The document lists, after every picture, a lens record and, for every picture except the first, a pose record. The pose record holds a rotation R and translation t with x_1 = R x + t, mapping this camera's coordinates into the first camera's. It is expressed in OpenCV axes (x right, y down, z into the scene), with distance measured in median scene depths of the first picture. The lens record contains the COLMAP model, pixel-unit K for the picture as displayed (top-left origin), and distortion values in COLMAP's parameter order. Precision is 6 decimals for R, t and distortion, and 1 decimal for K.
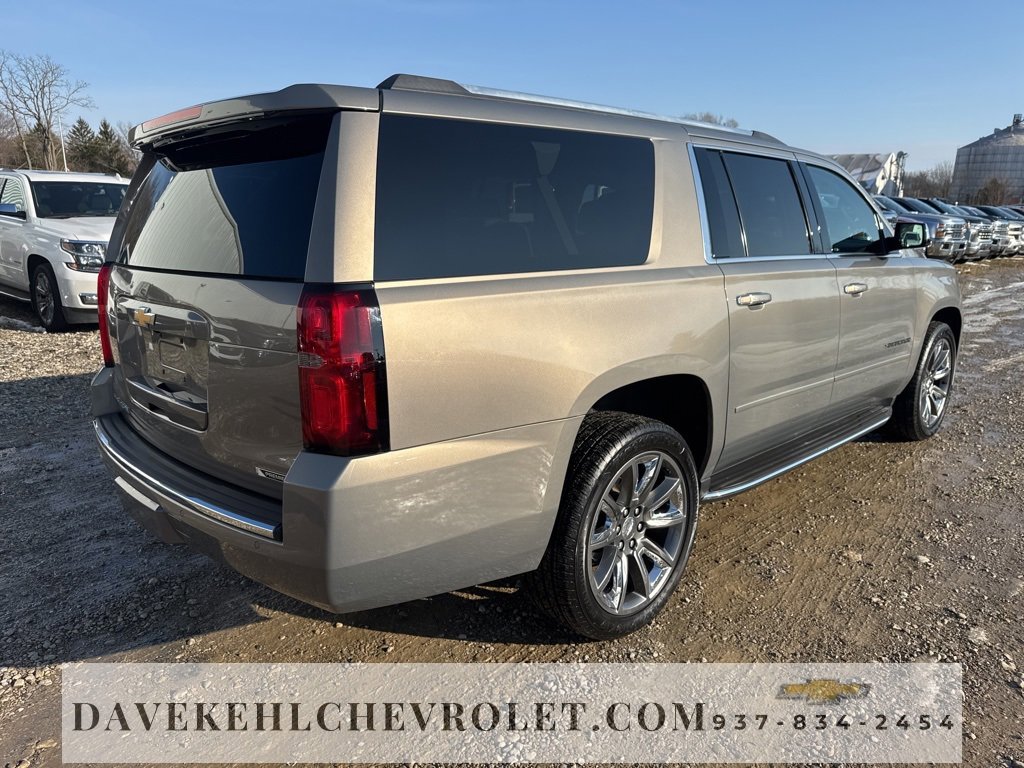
lens RADIAL K [[685.7, 0, 512.0], [0, 685.7, 384.0], [0, 0, 1]] dist [0.038368, -0.037851]
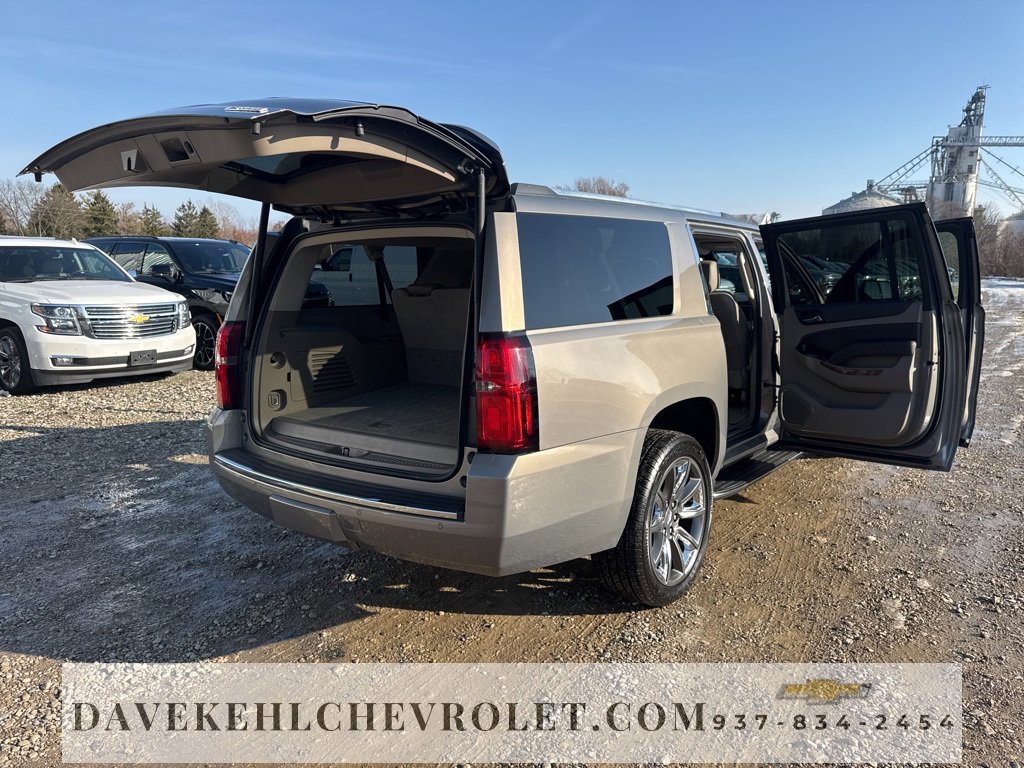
lens RADIAL K [[685.7, 0, 512.0], [0, 685.7, 384.0], [0, 0, 1]] dist [0.038368, -0.037851]
pose [[0.990537, -0.030324, 0.133852, -0.280158], [0.040781, 0.996267, -0.076088, 0.044292], [-0.131045, 0.080826, 0.988076, -0.251202]]
